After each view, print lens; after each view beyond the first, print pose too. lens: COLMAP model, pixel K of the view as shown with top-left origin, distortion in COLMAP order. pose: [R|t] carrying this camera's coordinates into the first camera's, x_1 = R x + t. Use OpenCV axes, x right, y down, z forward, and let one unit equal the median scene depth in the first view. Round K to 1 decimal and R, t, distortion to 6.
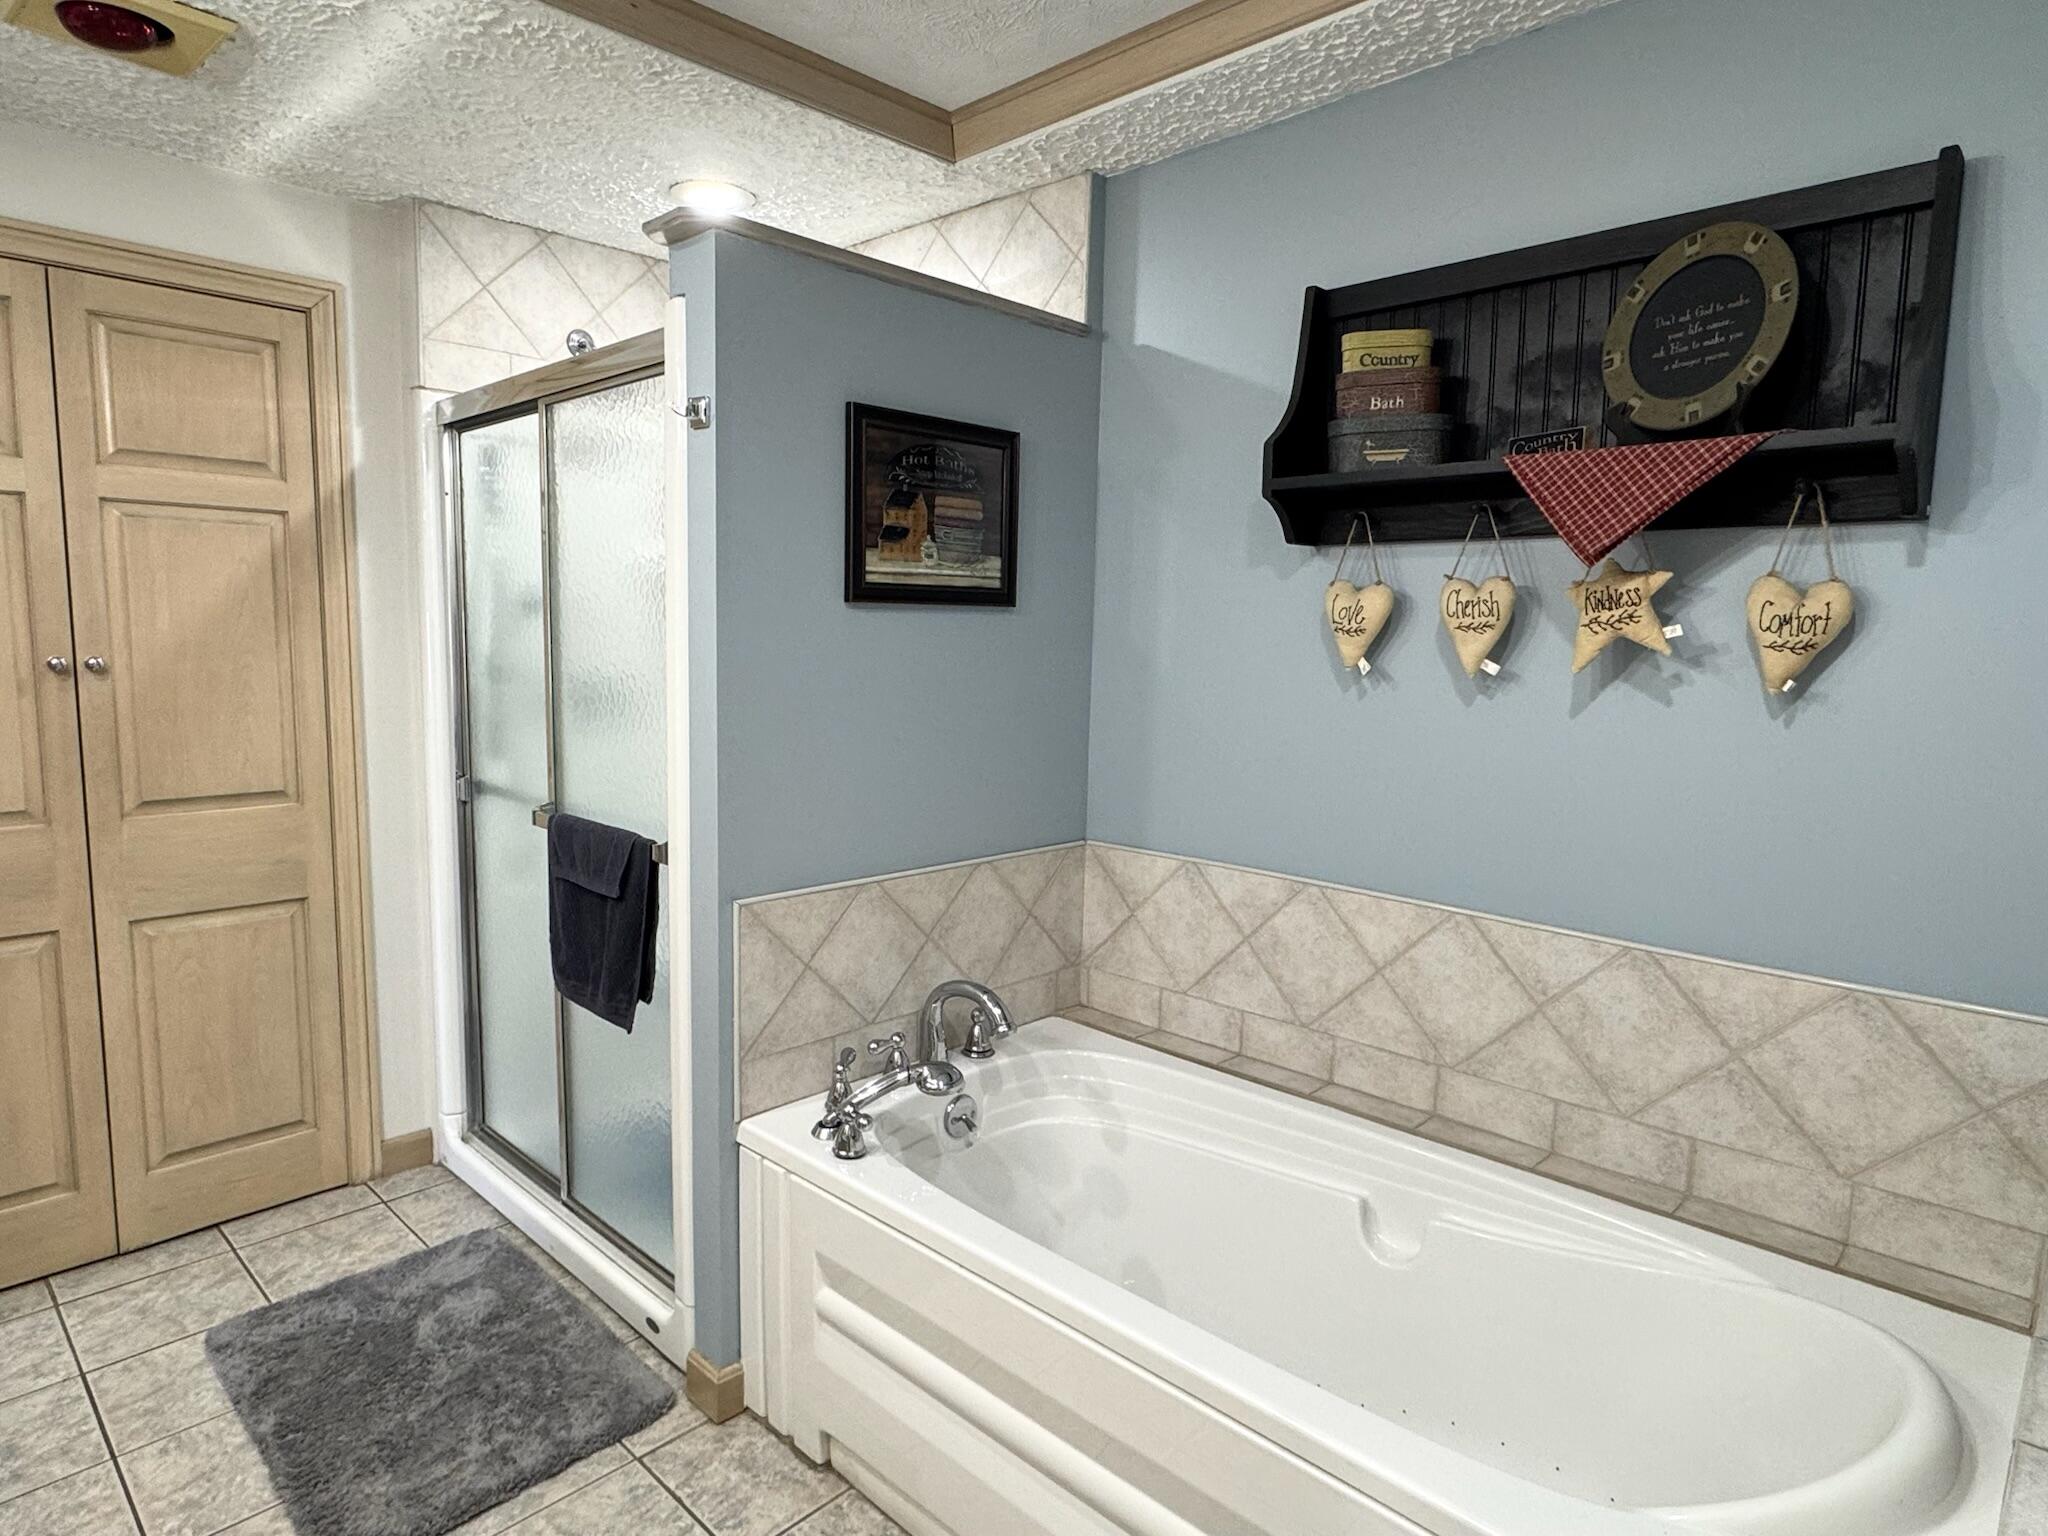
lens RADIAL K [[1187.8, 0, 1021.9], [0, 1187.8, 767.7], [0, 0, 1]] dist [0.013664, 0.000113]
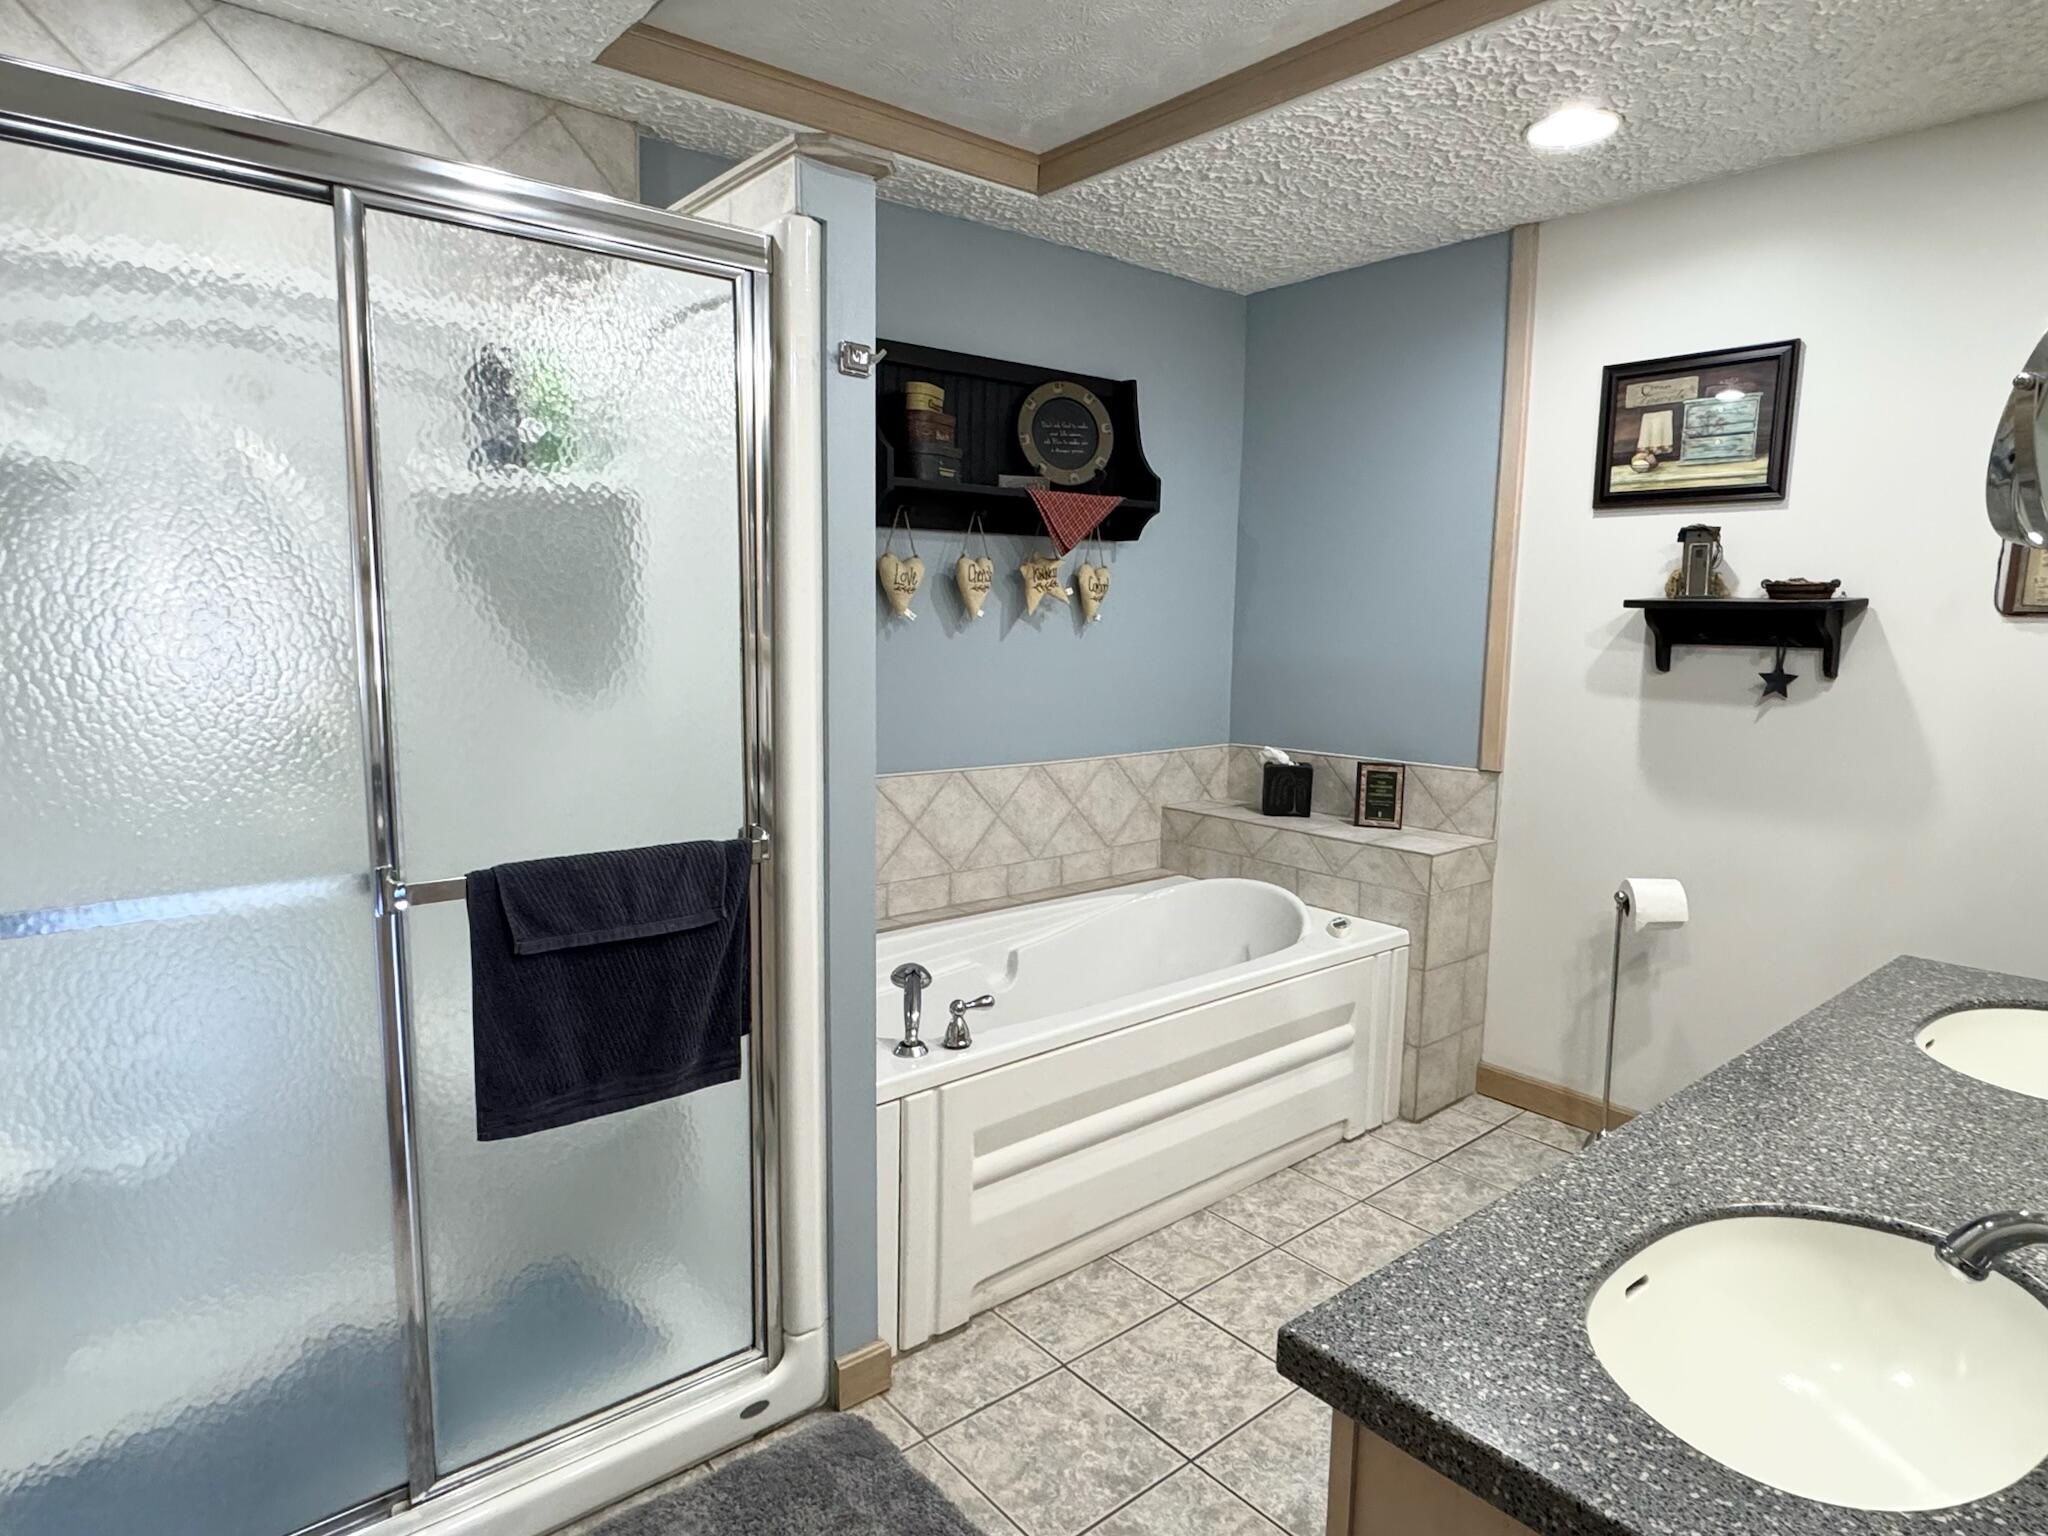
lens RADIAL K [[1187.8, 0, 1015.5], [0, 1187.8, 769.3], [0, 0, 1]] dist [0.013664, 0.000113]
pose [[0.106058, -0.146050, 0.983576, -1.251999], [0.109154, 0.984887, 0.134474, -0.088678], [-0.988351, 0.093099, 0.120397, 0.794912]]
